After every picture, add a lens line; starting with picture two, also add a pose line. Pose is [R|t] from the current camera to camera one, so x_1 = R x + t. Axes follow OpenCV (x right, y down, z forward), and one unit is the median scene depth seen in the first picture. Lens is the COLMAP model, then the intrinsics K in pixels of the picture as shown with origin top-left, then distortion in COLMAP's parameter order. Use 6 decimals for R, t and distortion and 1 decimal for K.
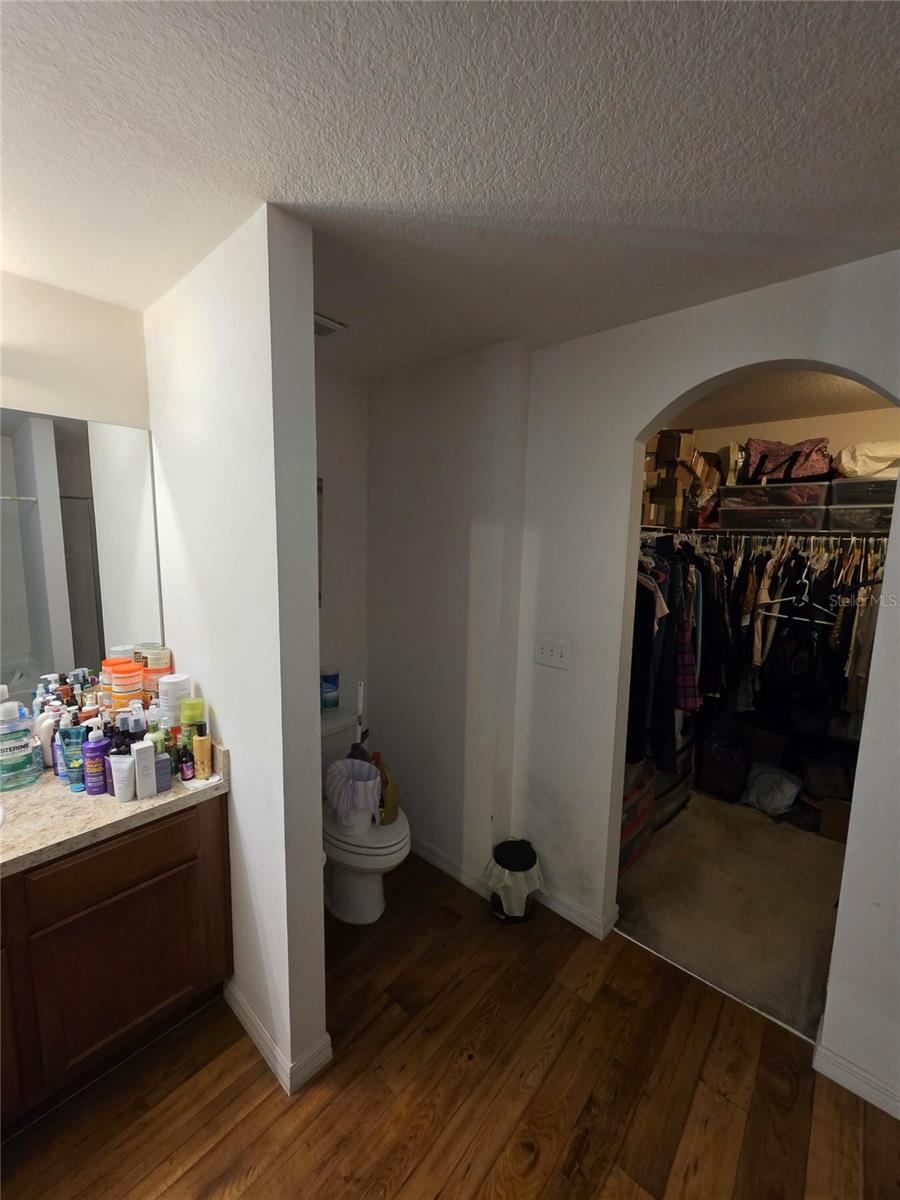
lens RADIAL K [[470.5, 0, 450.0], [0, 470.5, 600.0], [0, 0, 1]] dist [0.014815, 0.000080]
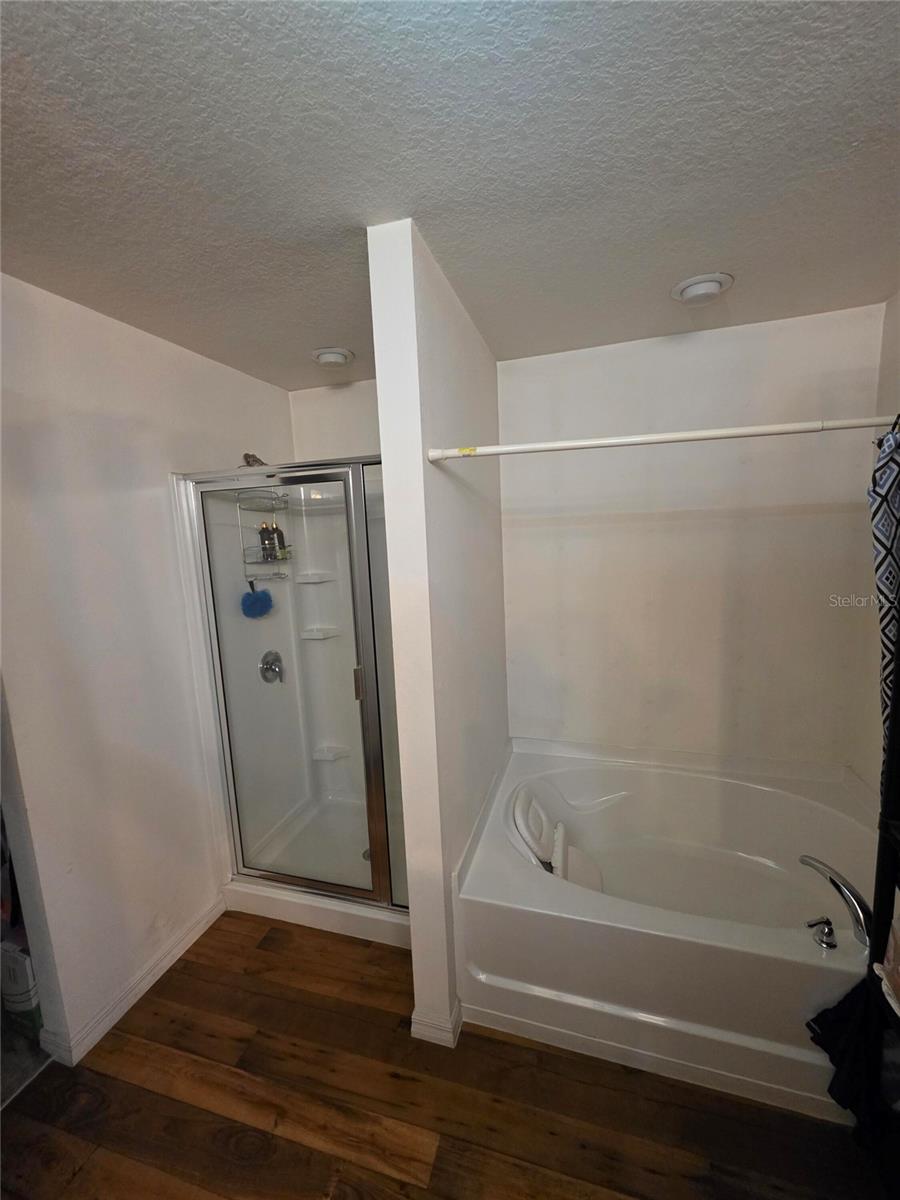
lens RADIAL K [[471.9, 0, 450.0], [0, 471.9, 600.0], [0, 0, 1]] dist [0.003177, -0.000104]
pose [[-0.405796, -0.132378, 0.904326, -0.349713], [0.157172, 0.964608, 0.211729, -0.059050], [-0.900348, 0.228053, -0.370628, 0.455335]]
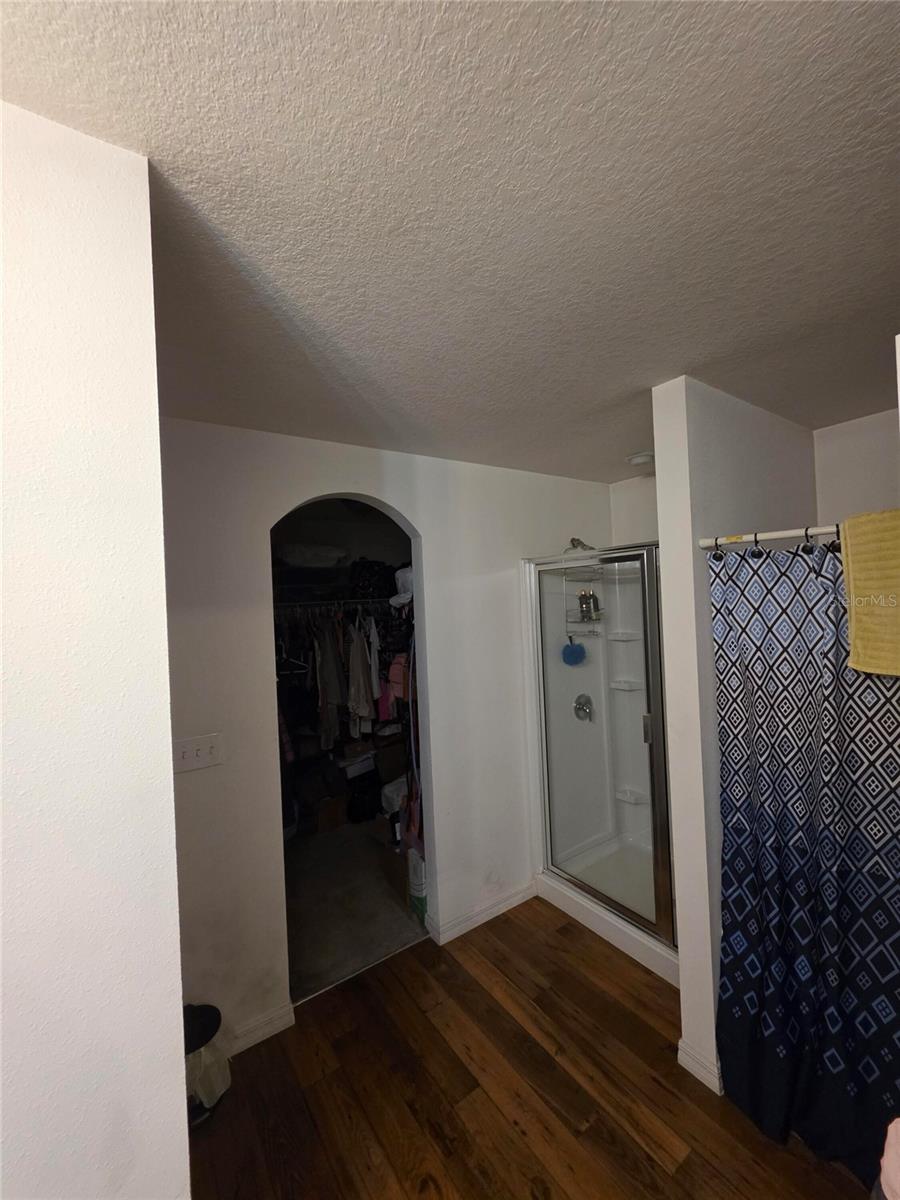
lens RADIAL K [[470.5, 0, 450.0], [0, 470.5, 600.0], [0, 0, 1]] dist [0.014815, 0.000080]
pose [[0.263751, -0.026665, 0.964222, -0.719087], [0.178267, 0.983746, -0.021558, -0.090921], [-0.947975, 0.177575, 0.264217, 0.383548]]
